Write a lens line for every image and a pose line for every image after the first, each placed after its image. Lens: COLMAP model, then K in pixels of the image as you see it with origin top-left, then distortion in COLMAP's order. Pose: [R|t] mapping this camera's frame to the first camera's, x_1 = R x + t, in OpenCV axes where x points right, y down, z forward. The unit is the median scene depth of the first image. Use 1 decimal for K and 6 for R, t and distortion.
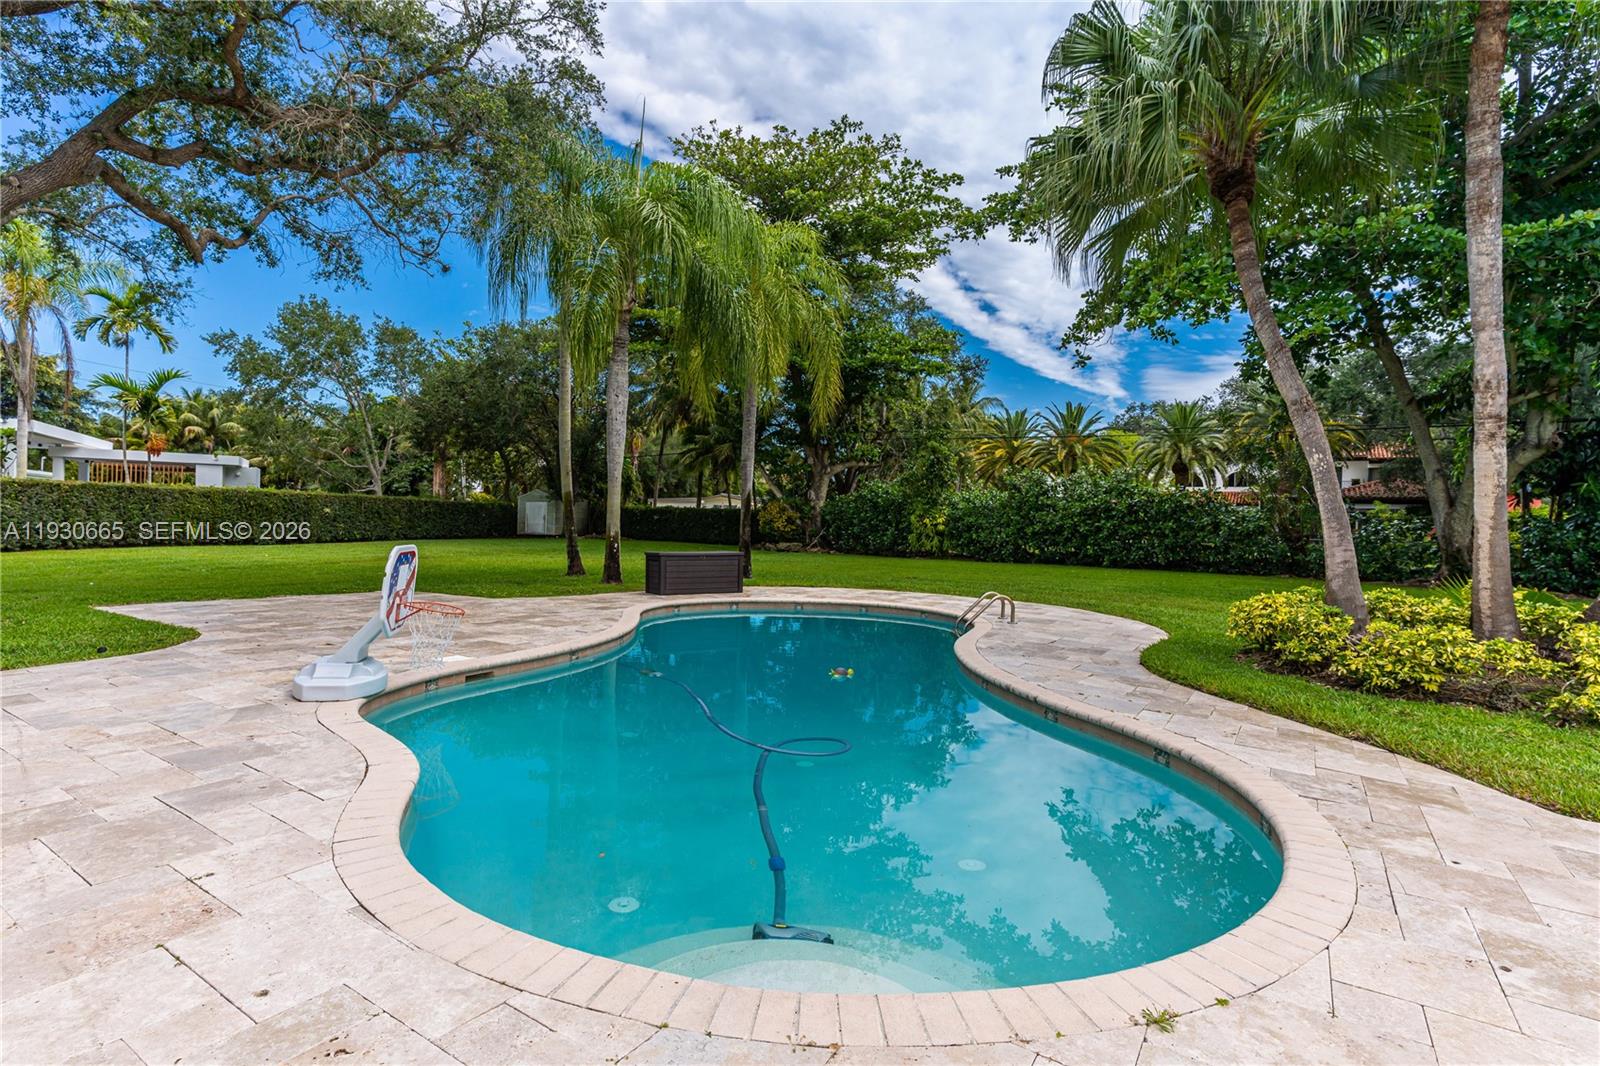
lens RADIAL K [[776.1, 0, 806.9], [0, 776.1, 528.2], [0, 0, 1]] dist [-0.001298, -0.000236]
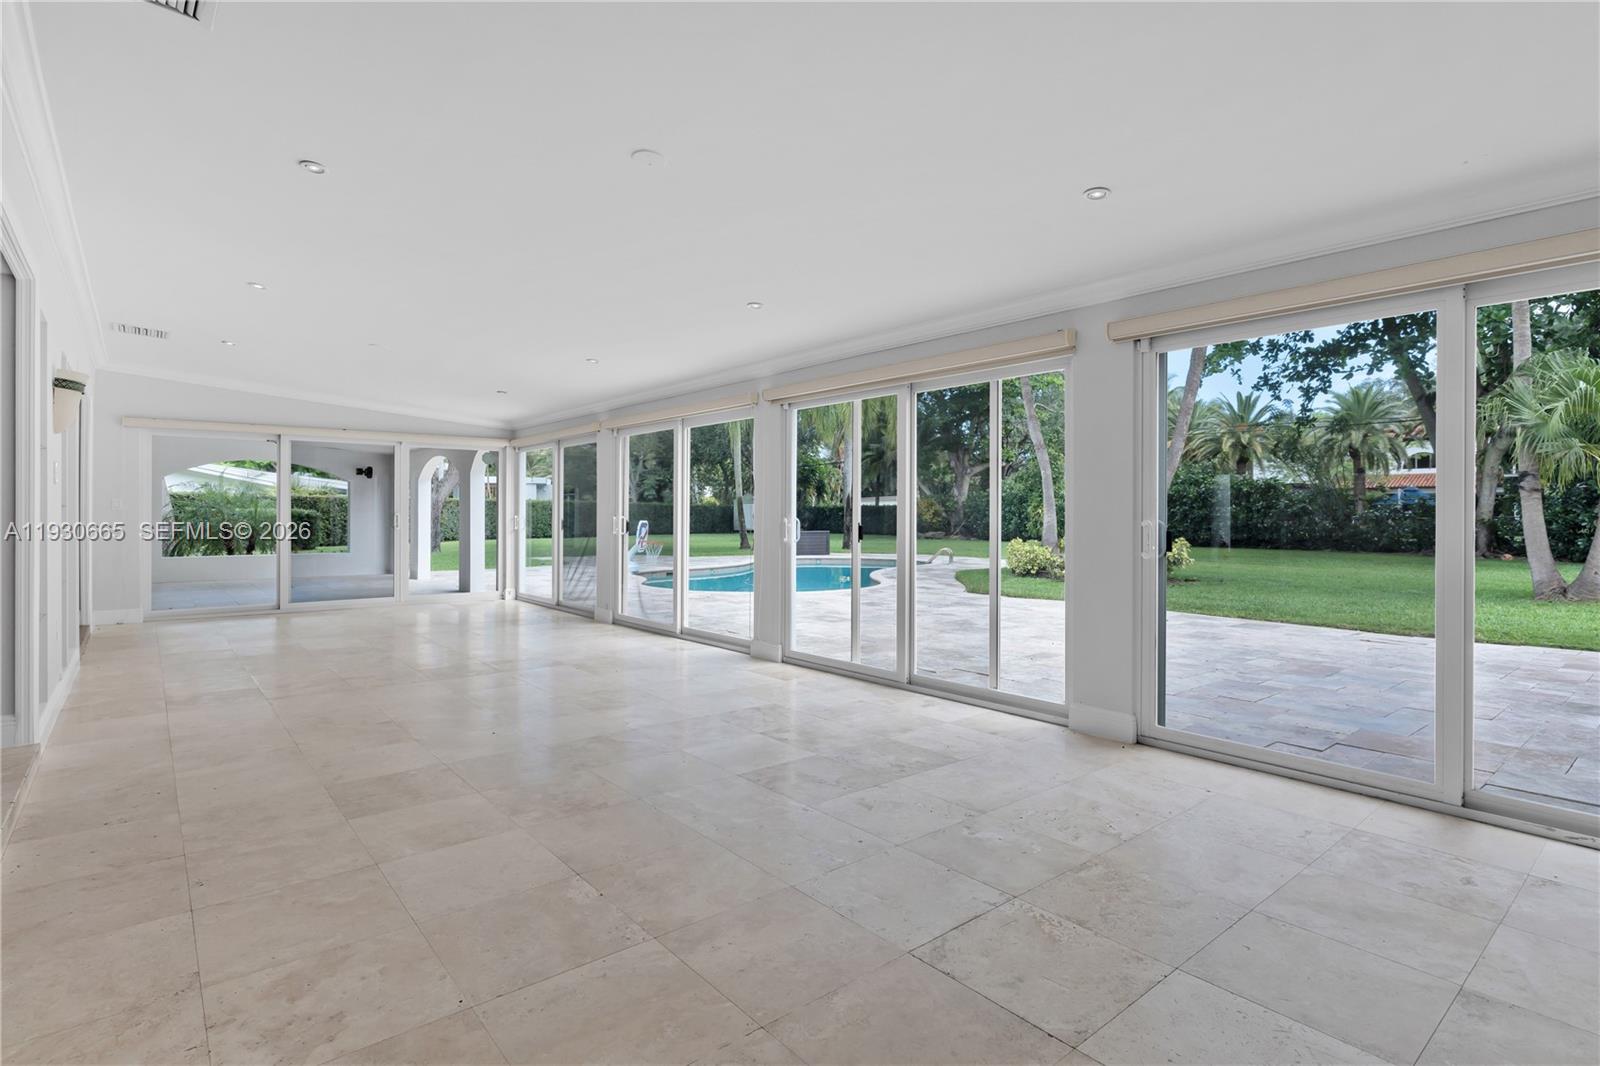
lens RADIAL K [[776.1, 0, 806.9], [0, 776.1, 528.2], [0, 0, 1]] dist [-0.001298, -0.000236]
pose [[0.959293, -0.018415, -0.281811, 0.125035], [0.019452, 0.999810, 0.000879, 0.008171], [0.281742, -0.006325, 0.959469, -0.228104]]
